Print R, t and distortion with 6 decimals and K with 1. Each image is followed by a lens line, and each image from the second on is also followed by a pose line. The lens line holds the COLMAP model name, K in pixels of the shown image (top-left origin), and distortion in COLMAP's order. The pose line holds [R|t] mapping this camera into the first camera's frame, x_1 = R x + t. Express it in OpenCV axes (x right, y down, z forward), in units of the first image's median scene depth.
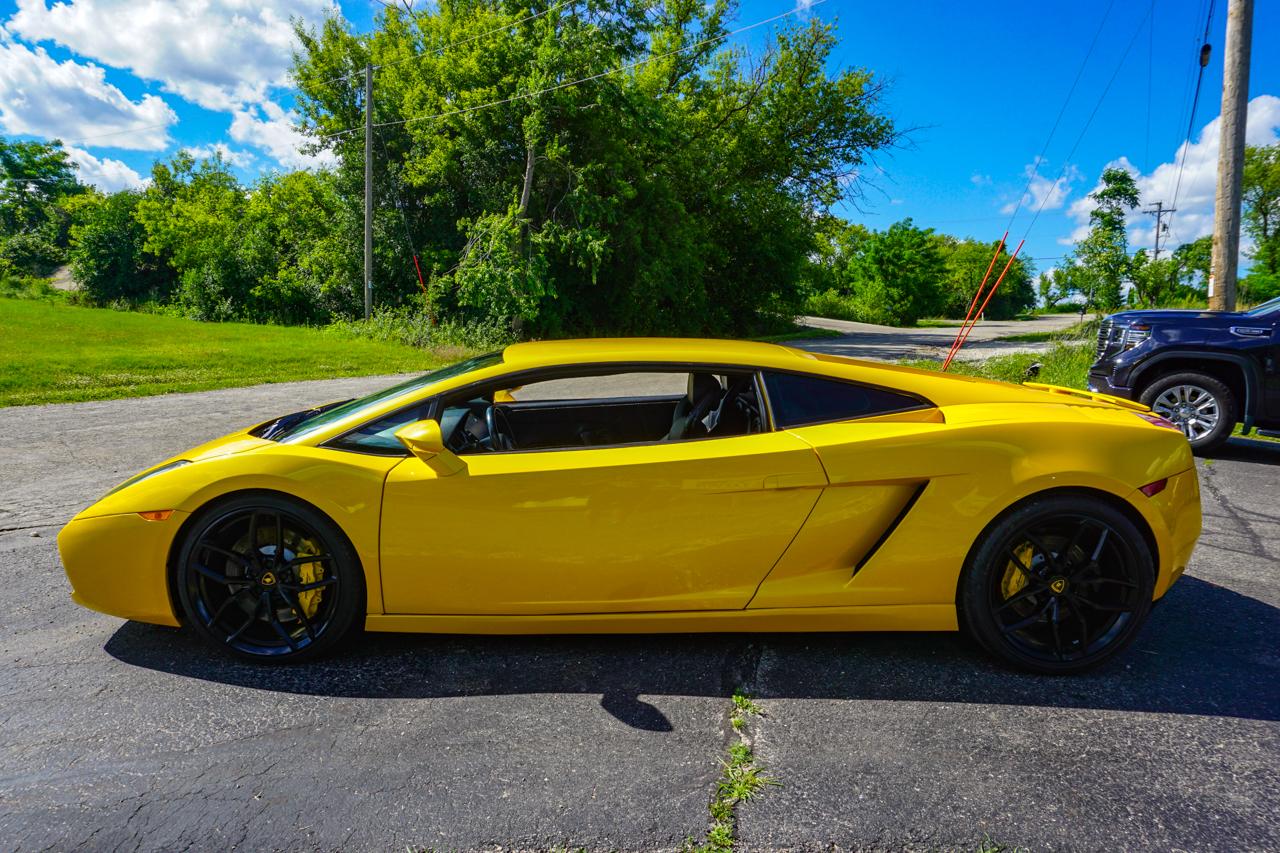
lens RADIAL K [[850.8, 0, 639.7], [0, 850.8, 433.5], [0, 0, 1]] dist [-0.046463, 0.030457]
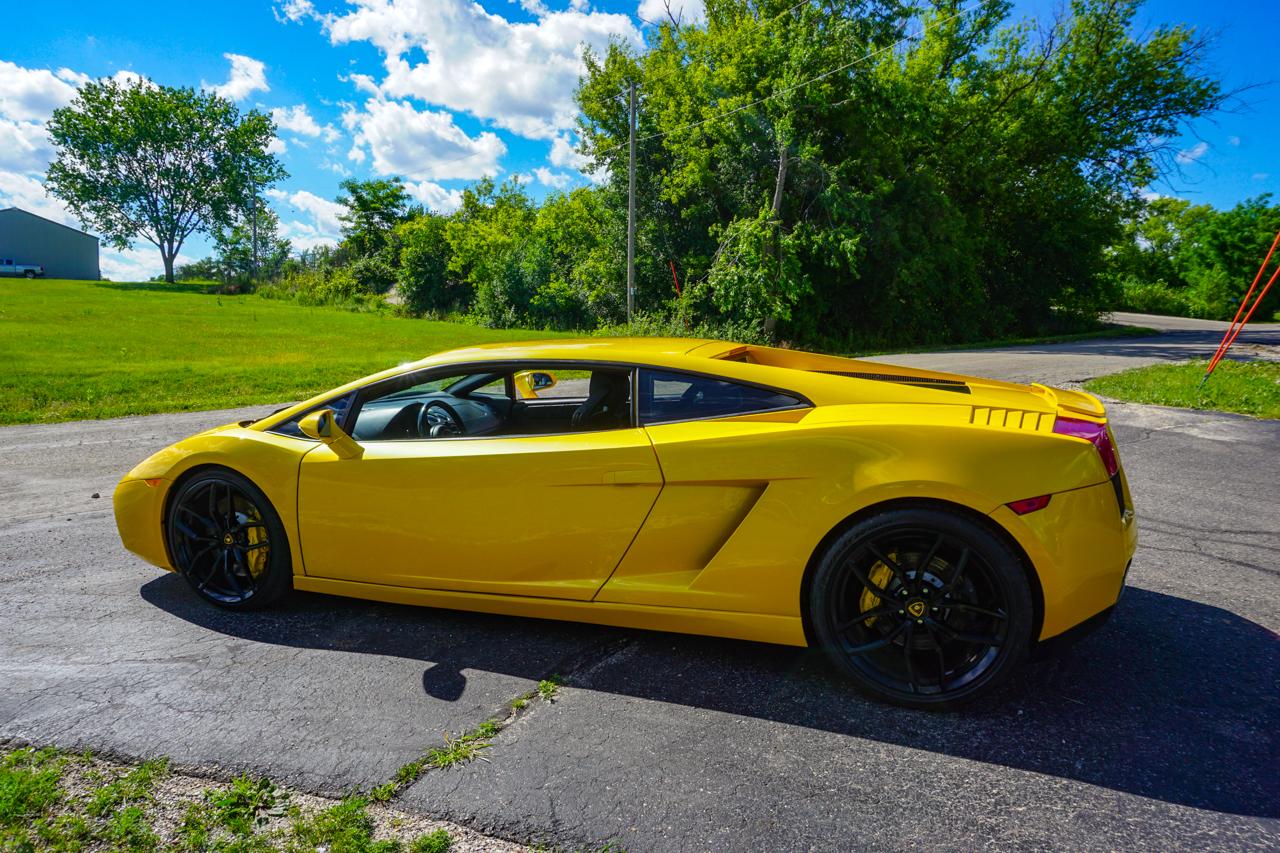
lens RADIAL K [[850.8, 0, 642.8], [0, 850.8, 439.2], [0, 0, 1]] dist [-0.046463, 0.030457]
pose [[0.939839, 0.026026, -0.340624, 0.059030], [-0.025066, 0.999660, 0.007218, 0.000418], [0.340696, 0.001754, 0.940172, 0.006797]]
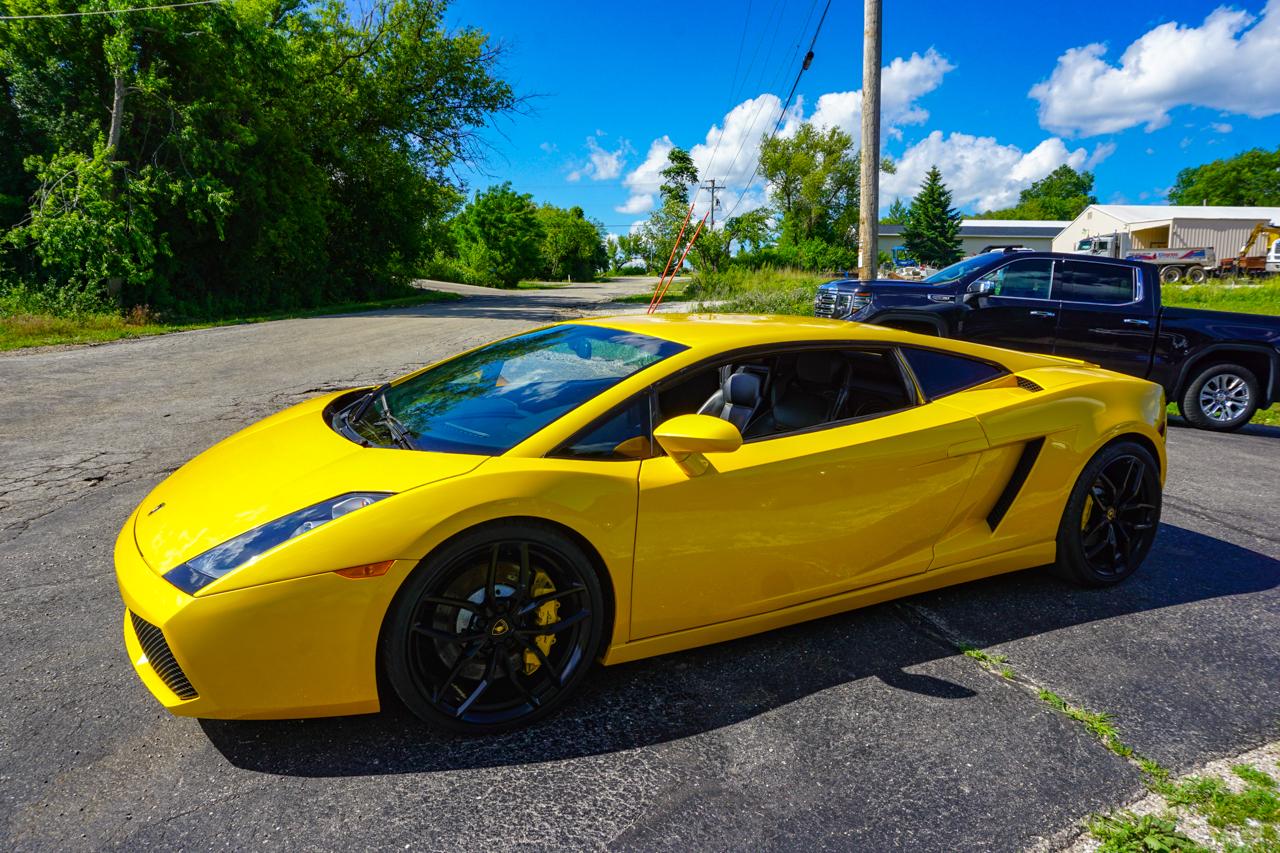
lens RADIAL K [[850.8, 0, 638.0], [0, 850.8, 428.8], [0, 0, 1]] dist [-0.046463, 0.030457]
pose [[0.884915, -0.073782, 0.459872, -0.075062], [0.055666, 0.997050, 0.052852, -0.005495], [-0.462415, -0.021170, 0.886411, 0.025457]]
